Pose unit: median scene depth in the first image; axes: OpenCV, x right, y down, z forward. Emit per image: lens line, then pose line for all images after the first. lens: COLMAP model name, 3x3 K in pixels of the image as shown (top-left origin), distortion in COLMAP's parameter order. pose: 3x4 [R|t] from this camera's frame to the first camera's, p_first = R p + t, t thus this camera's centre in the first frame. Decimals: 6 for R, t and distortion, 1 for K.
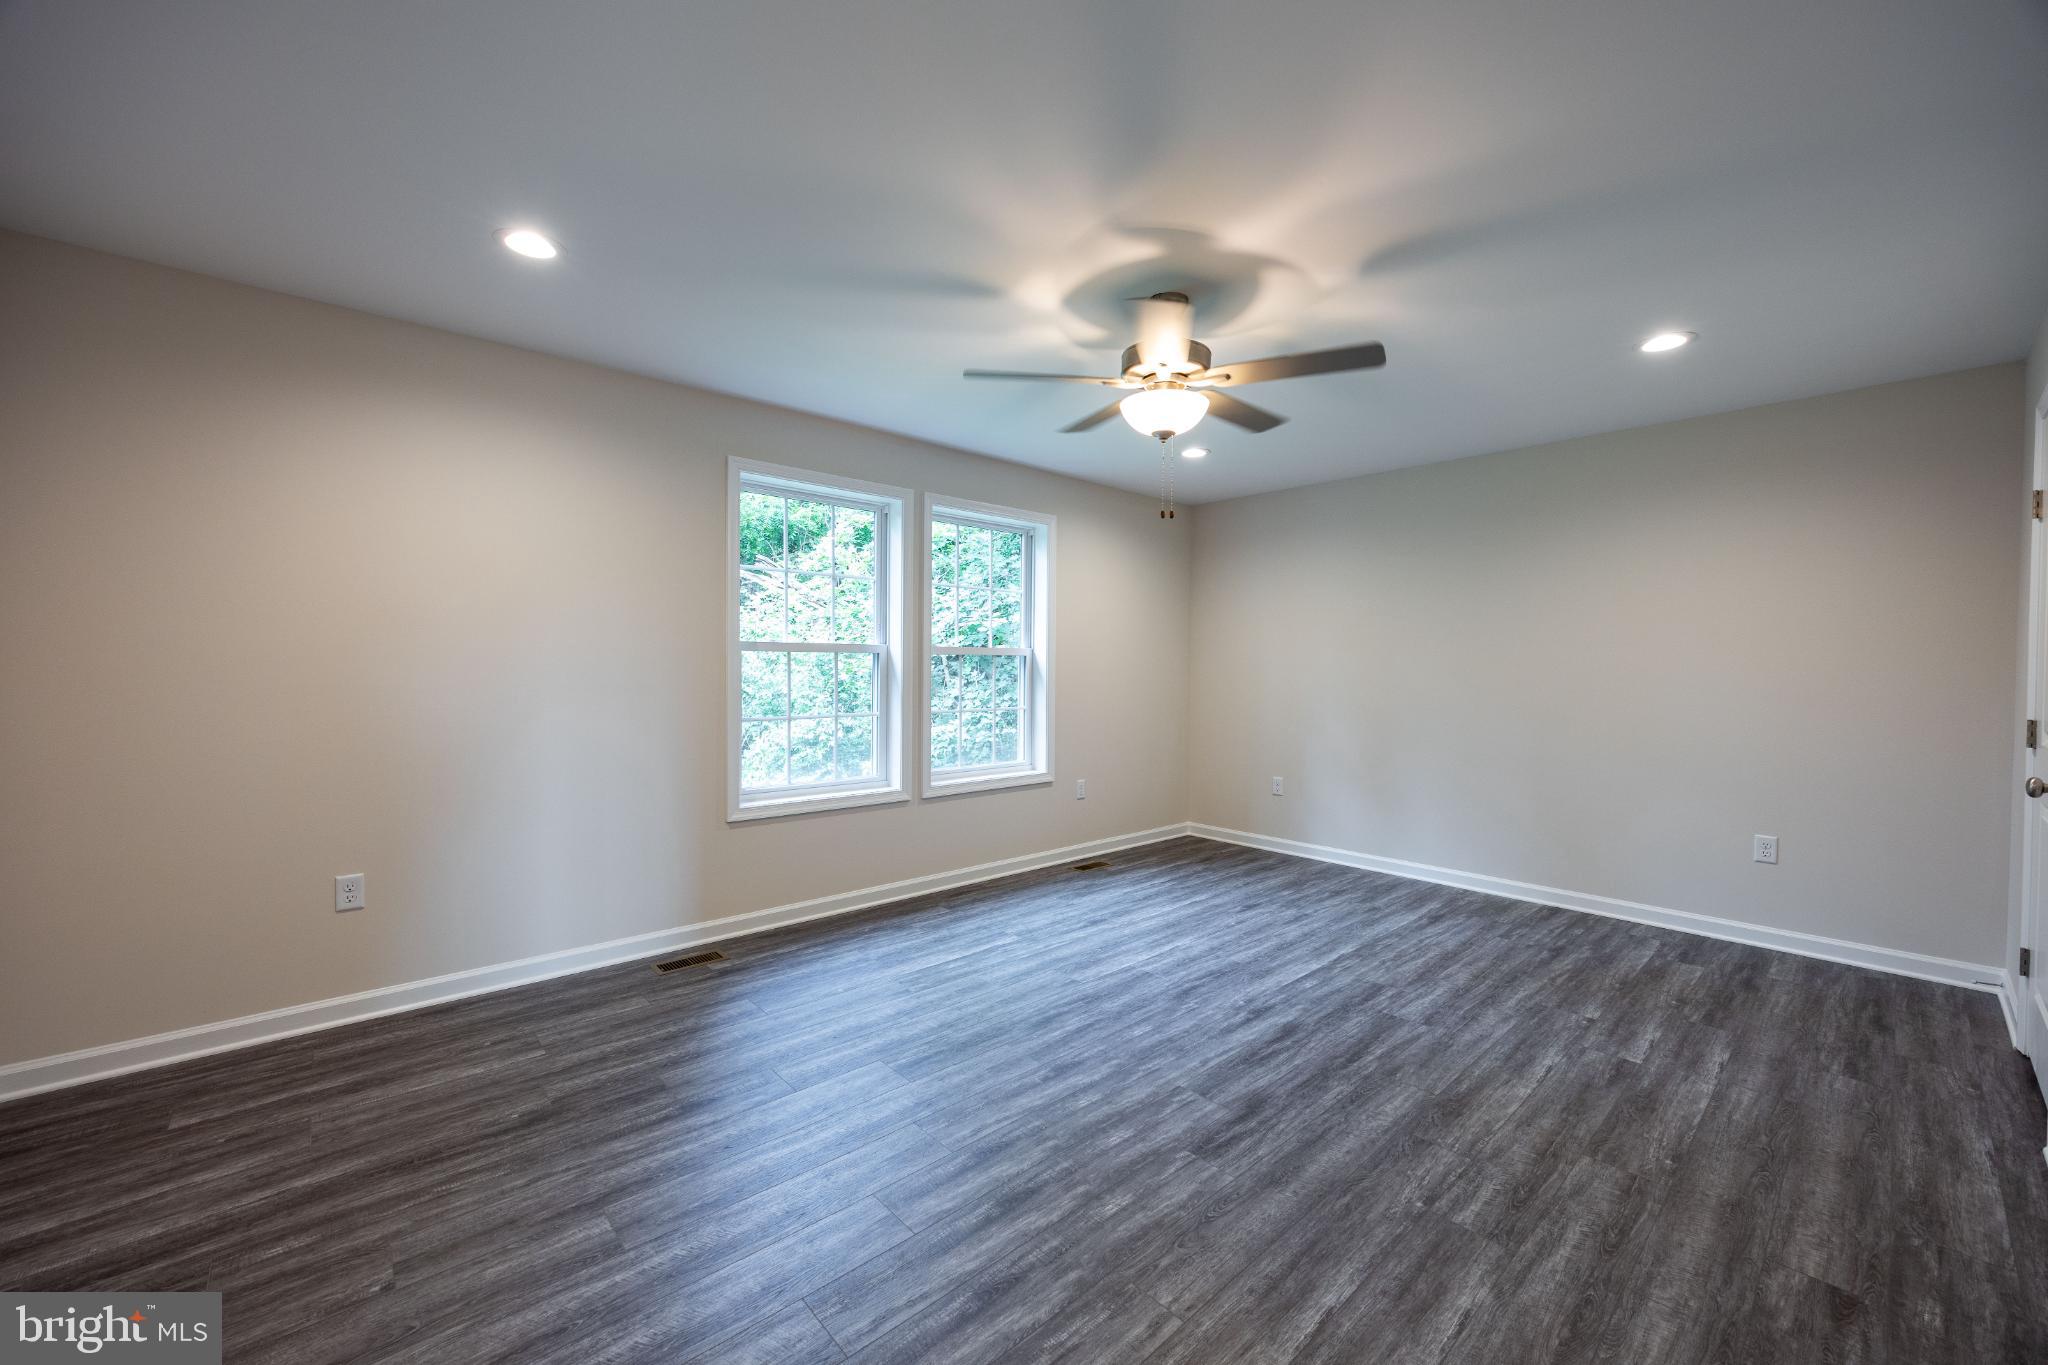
lens RADIAL K [[790.7, 0, 1022.4], [0, 790.7, 675.6], [0, 0, 1]] dist [-0.001564, 0.000407]
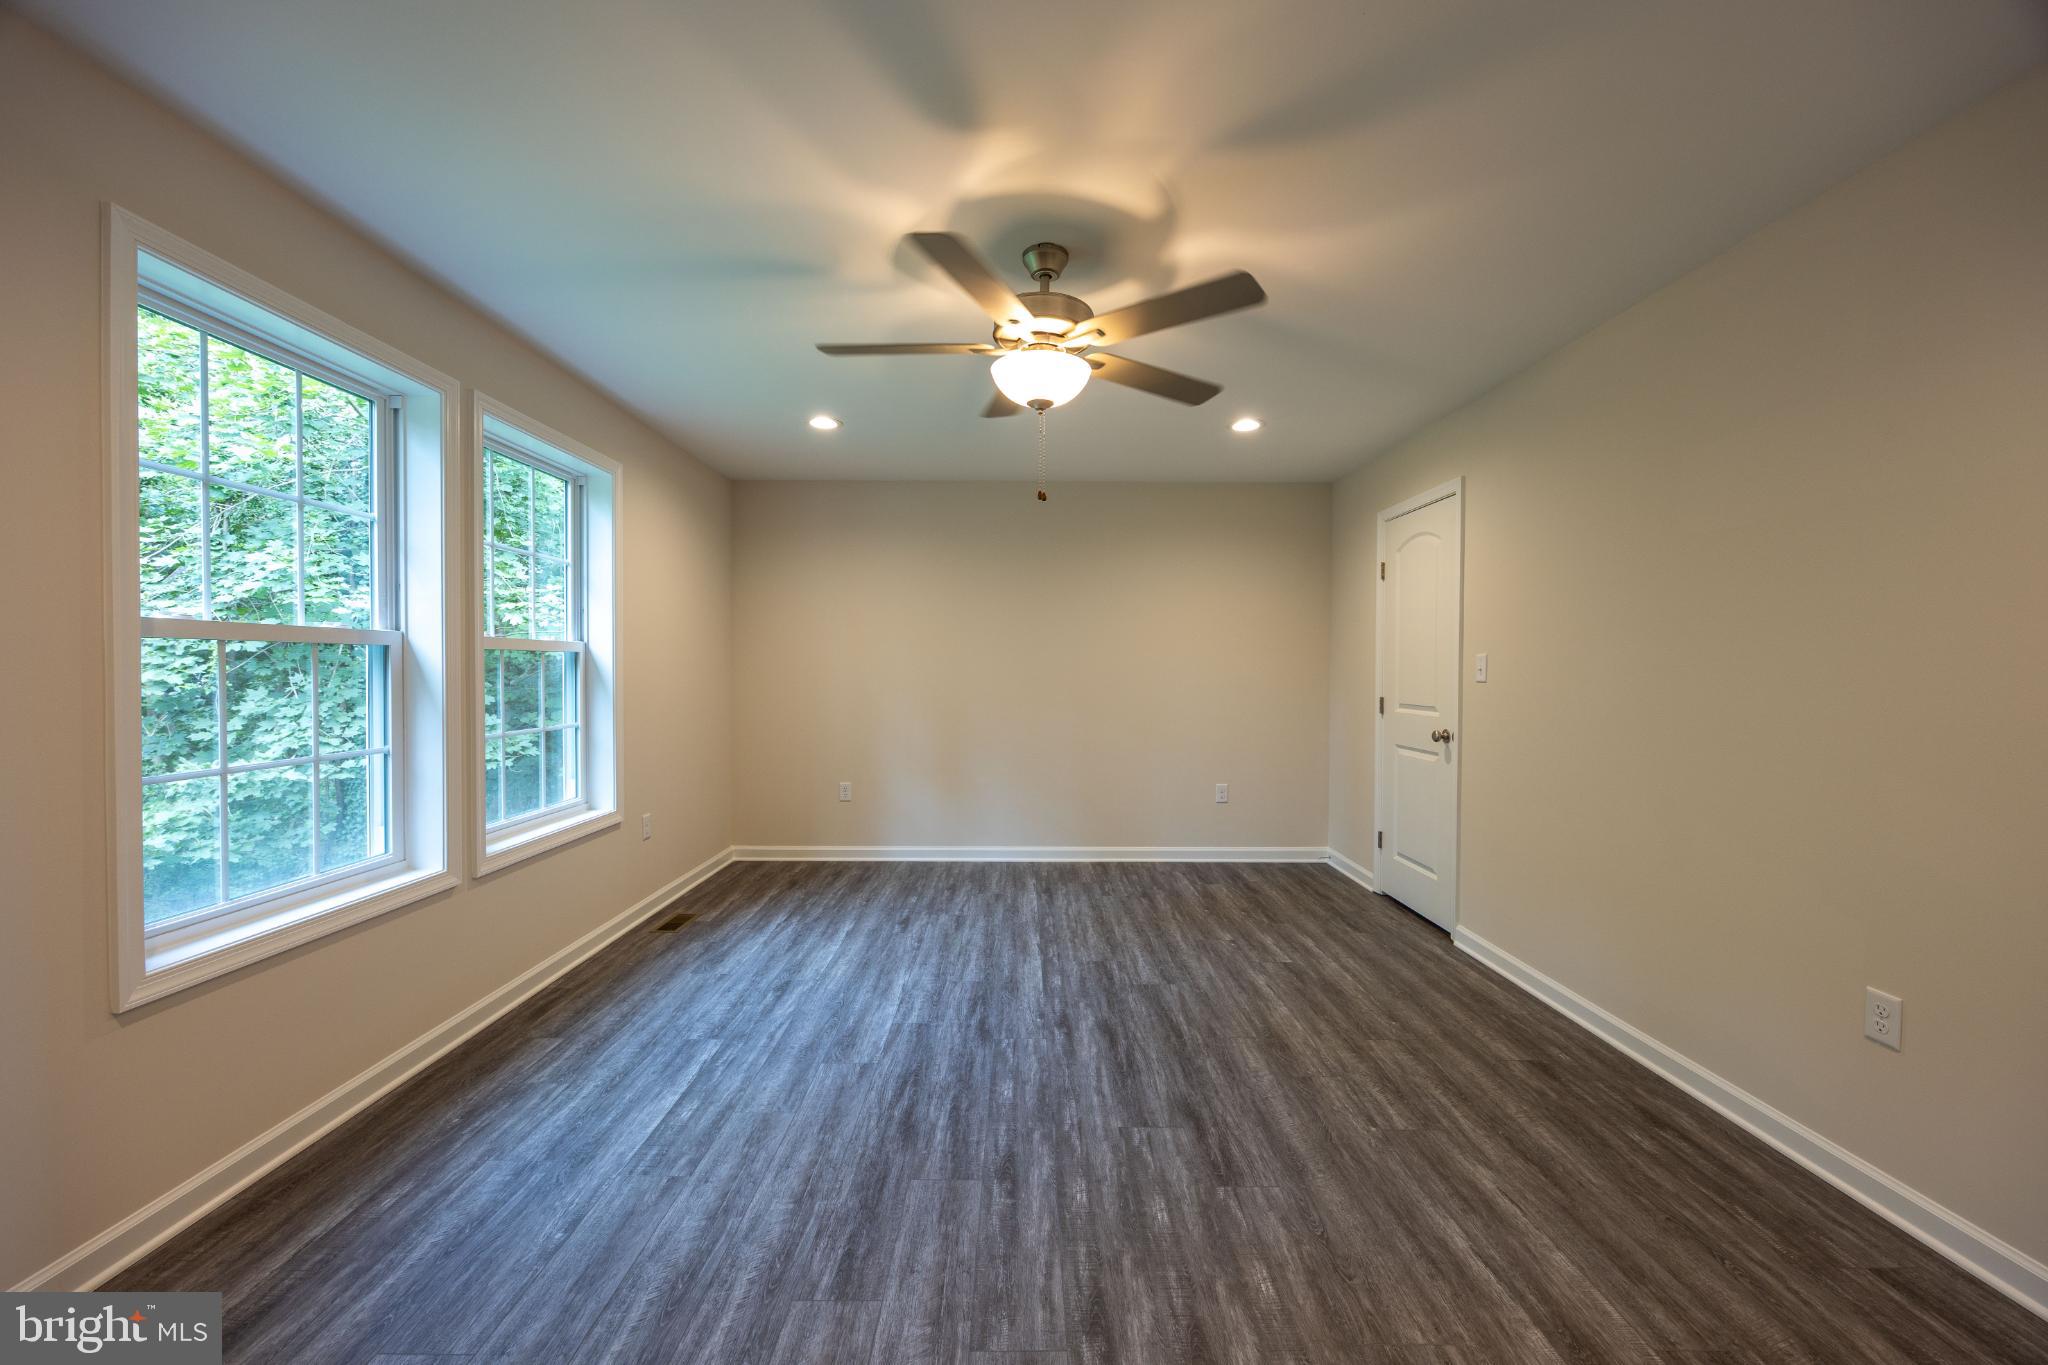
lens RADIAL K [[790.7, 0, 1022.4], [0, 790.7, 675.6], [0, 0, 1]] dist [-0.001564, 0.000407]
pose [[0.667880, -0.011505, 0.744180, -0.414989], [0.009345, 0.999931, 0.007073, -0.006925], [-0.744210, 0.002230, 0.667942, 0.358945]]
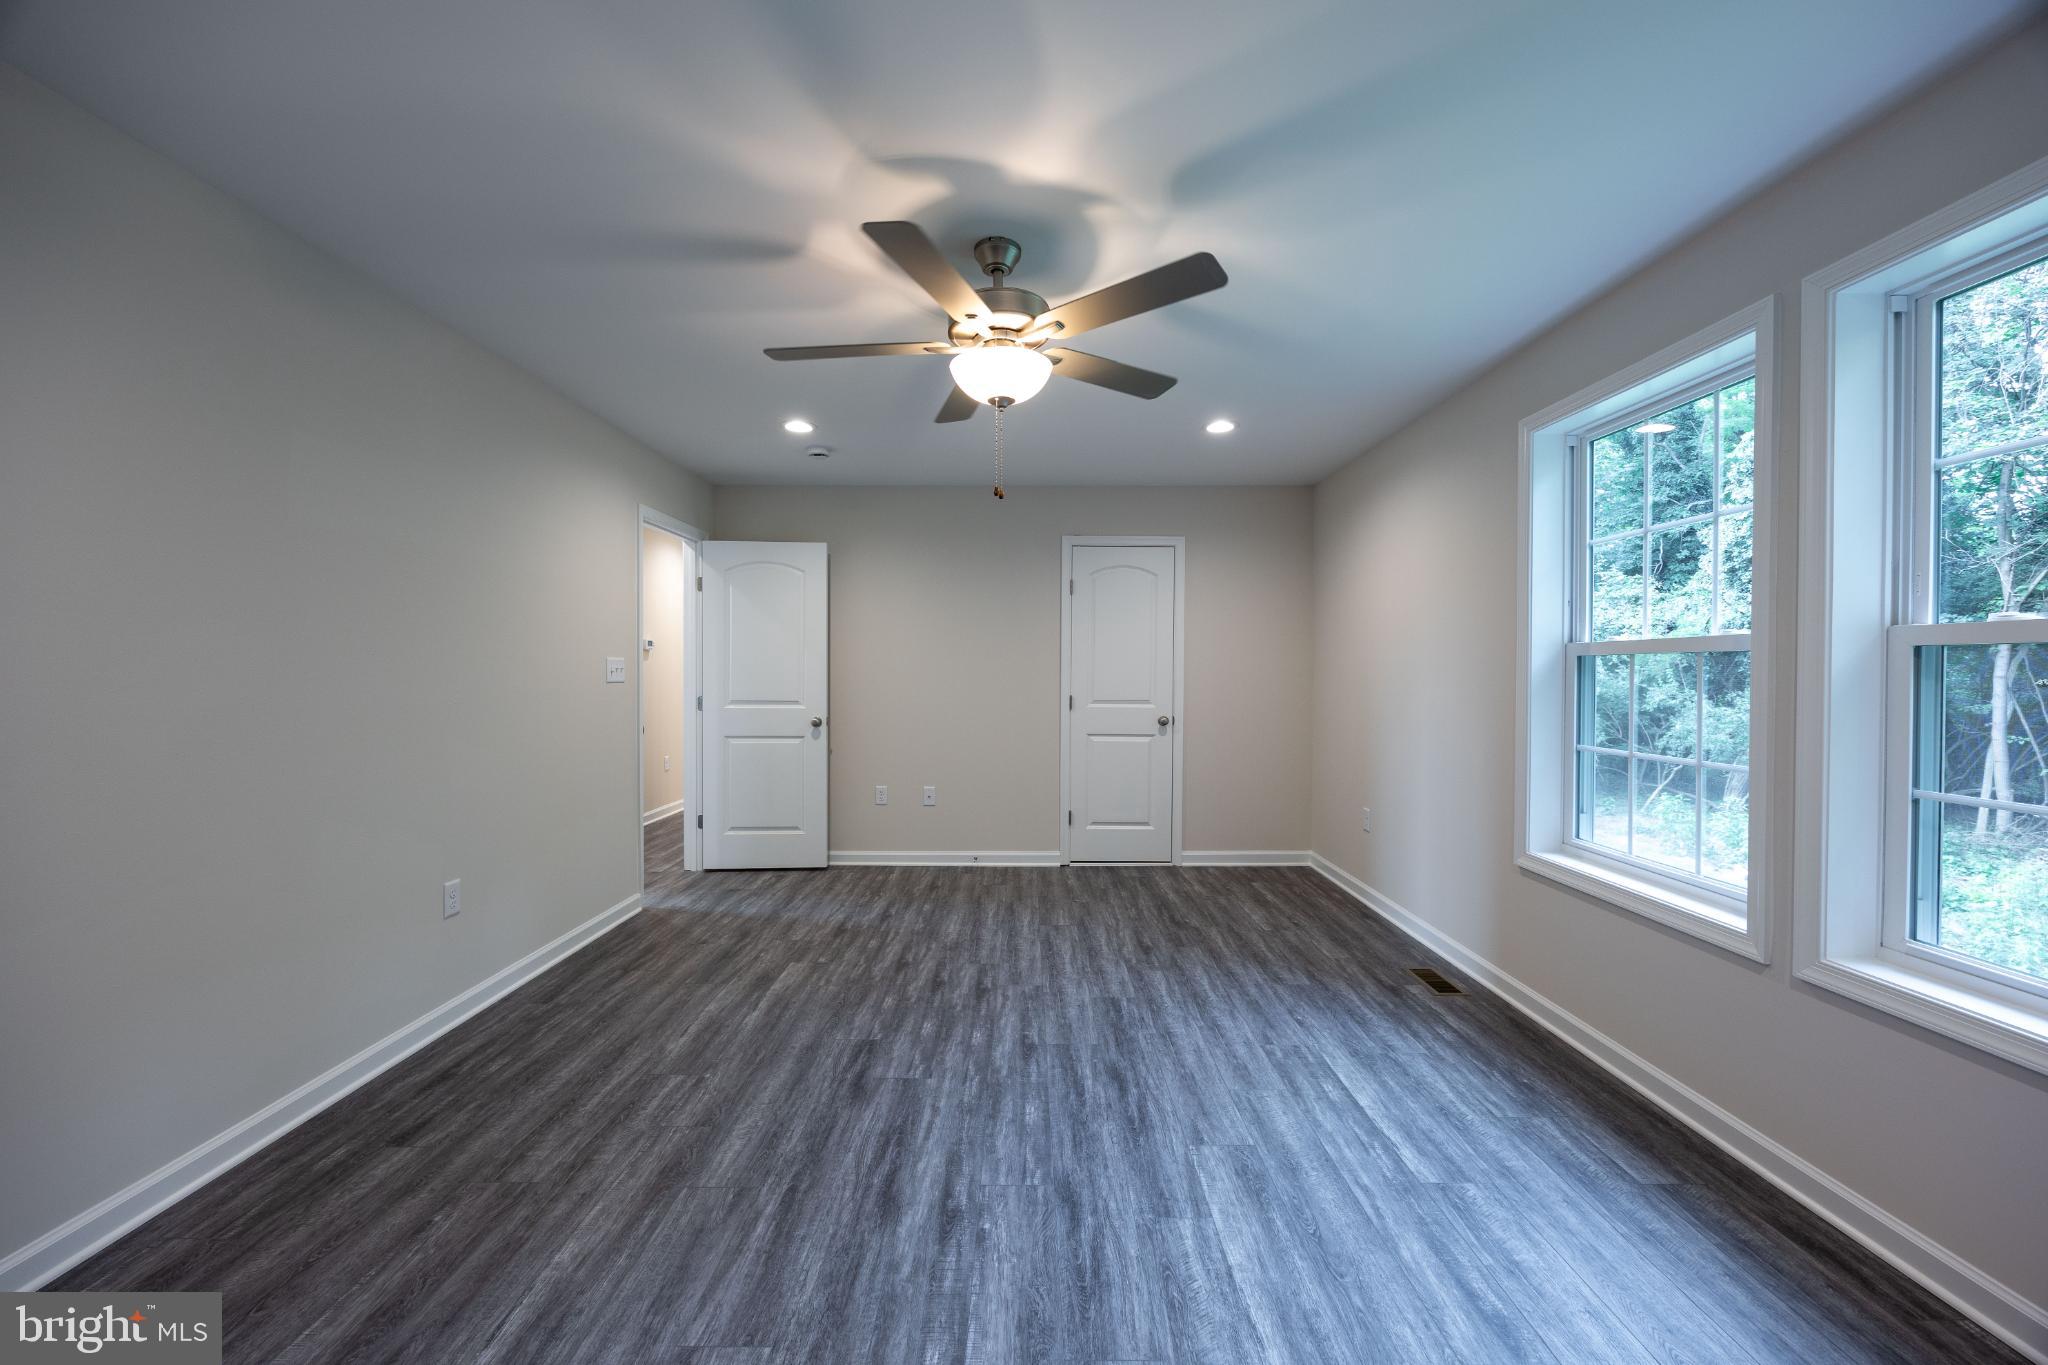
lens RADIAL K [[790.7, 0, 1022.4], [0, 790.7, 675.6], [0, 0, 1]] dist [-0.001564, 0.000407]
pose [[-0.671648, -0.004216, -0.740859, 0.669584], [-0.014844, 0.999860, 0.007767, -0.010623], [0.740722, 0.016215, -0.671616, 1.342768]]
